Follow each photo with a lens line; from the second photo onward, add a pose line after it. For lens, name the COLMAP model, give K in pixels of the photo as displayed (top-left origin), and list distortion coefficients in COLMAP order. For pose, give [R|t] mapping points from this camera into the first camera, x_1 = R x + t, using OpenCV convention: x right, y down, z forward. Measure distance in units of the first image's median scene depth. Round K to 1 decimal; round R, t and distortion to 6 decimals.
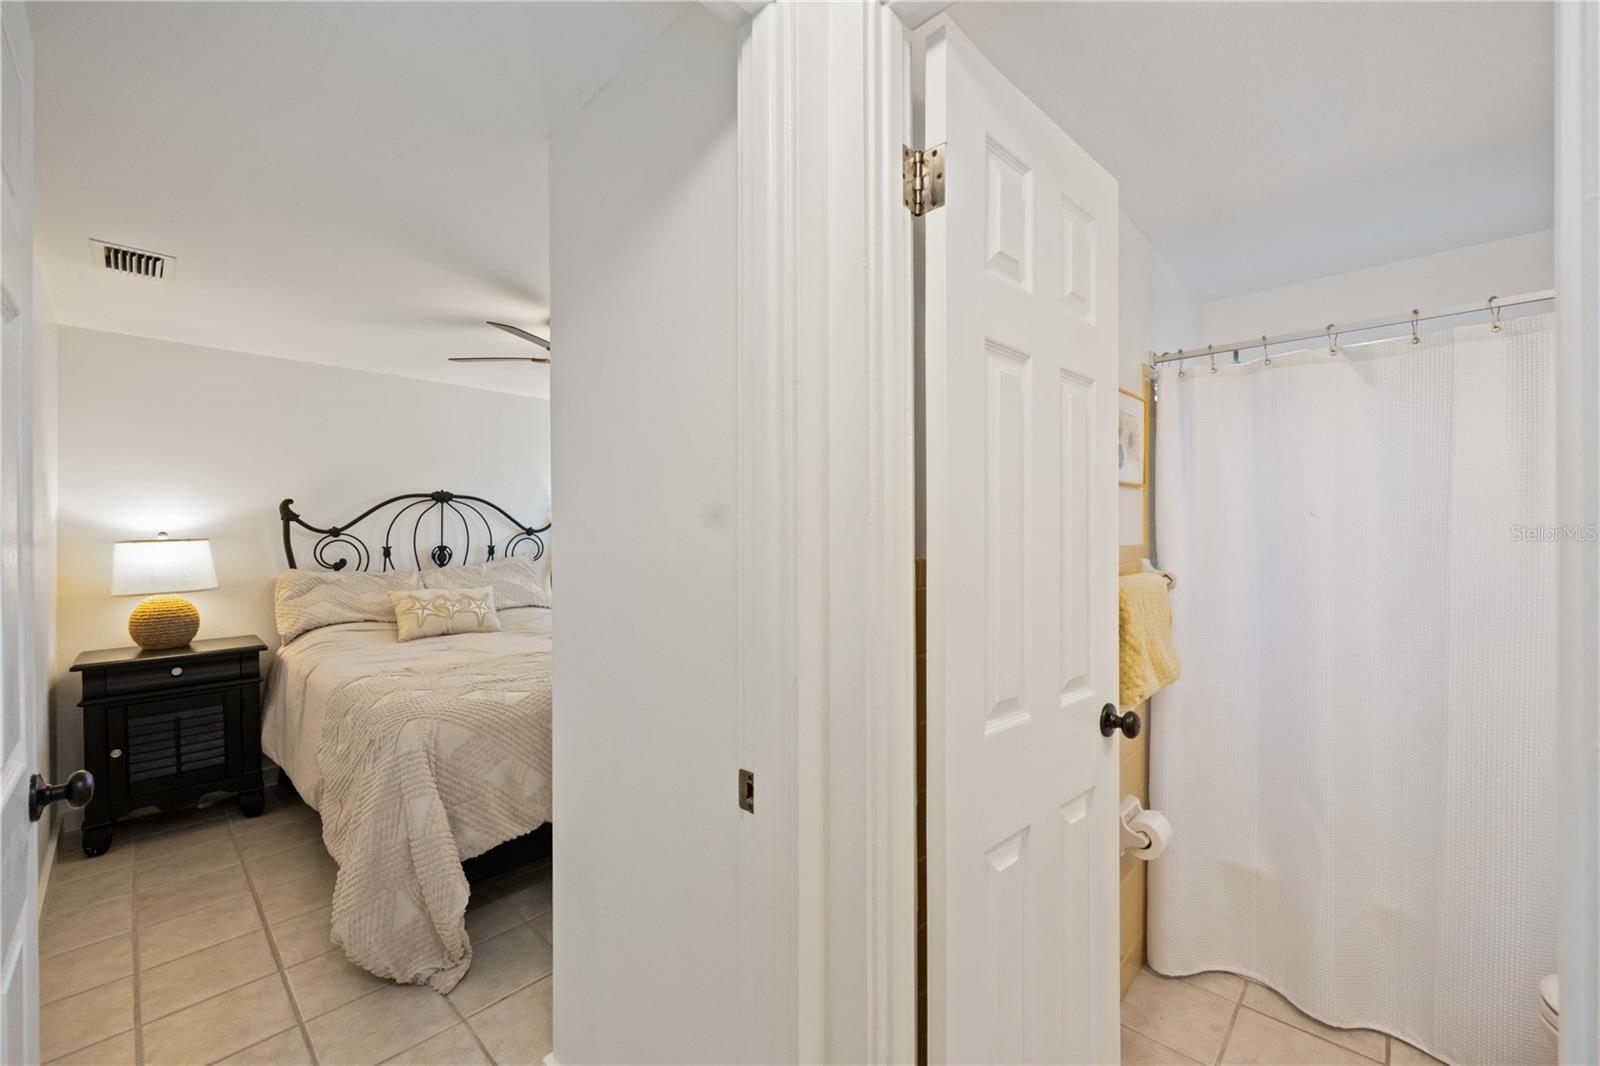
lens RADIAL K [[639.0, 0, 793.2], [0, 639.0, 537.9], [0, 0, 1]] dist [-0.009227, 0.000308]
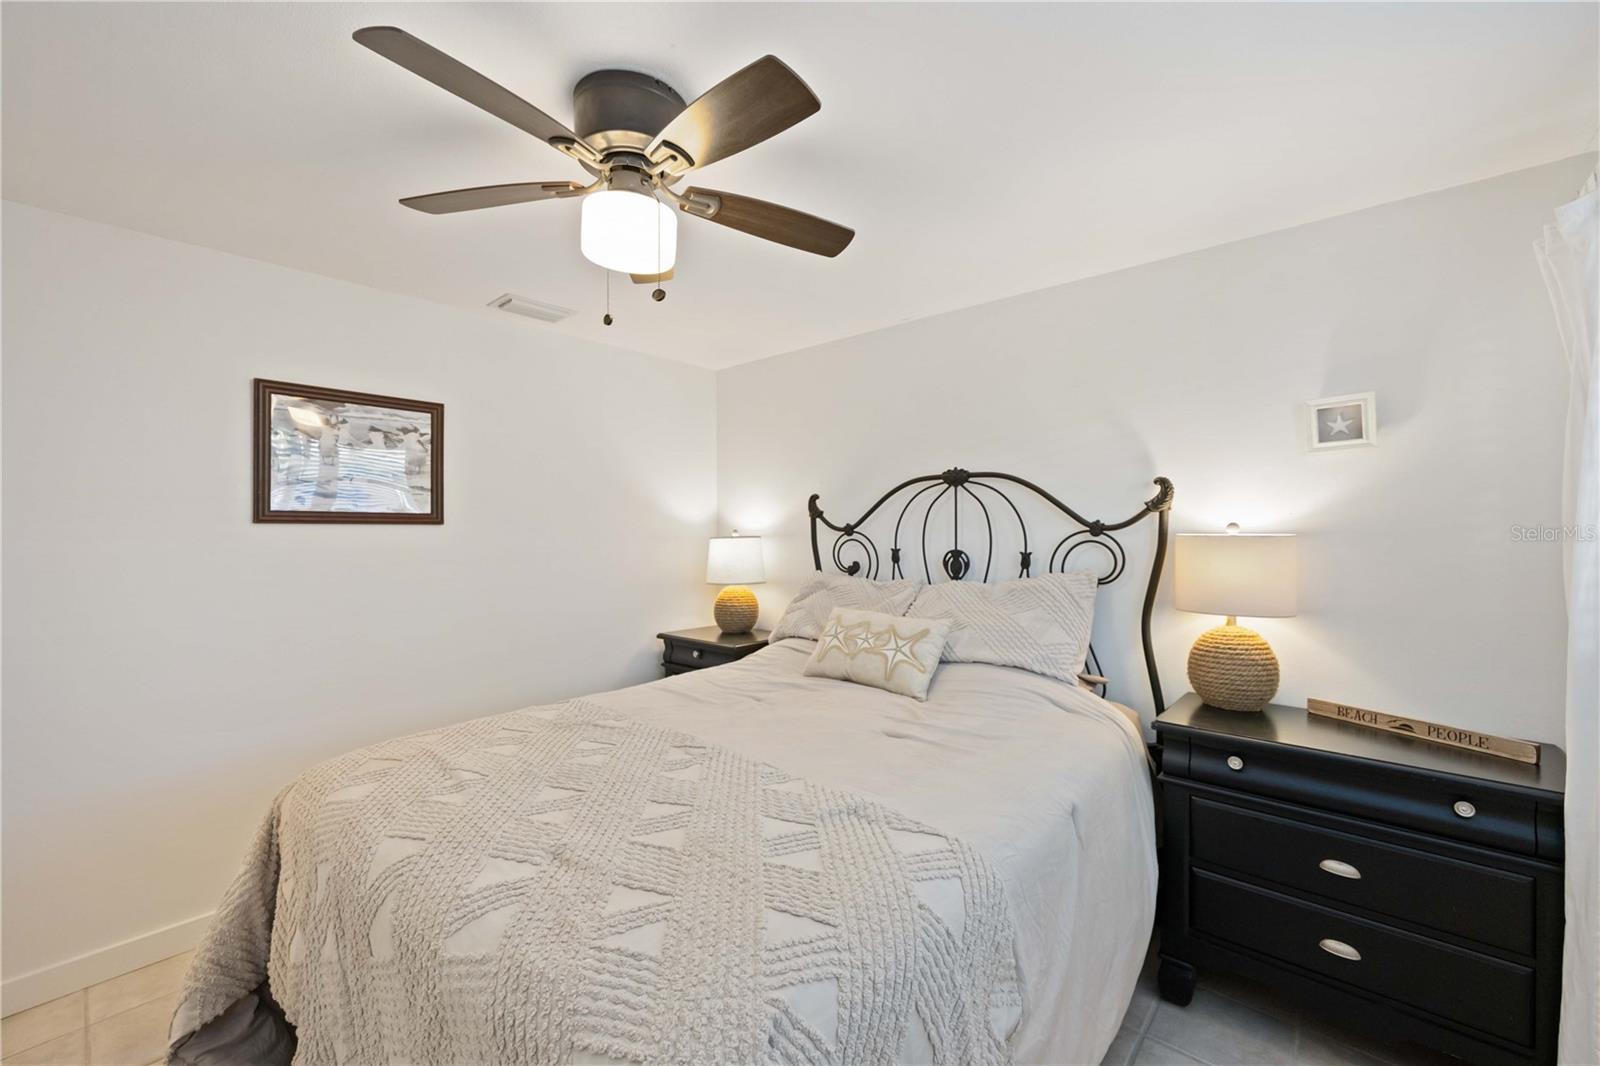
lens RADIAL K [[639.0, 0, 806.2], [0, 639.0, 533.3], [0, 0, 1]] dist [-0.009227, 0.000308]
pose [[0.047755, 0.009244, -0.998816, 0.126090], [-0.003743, 0.999952, 0.009076, -0.011501], [0.998852, 0.003306, 0.047787, 0.856206]]
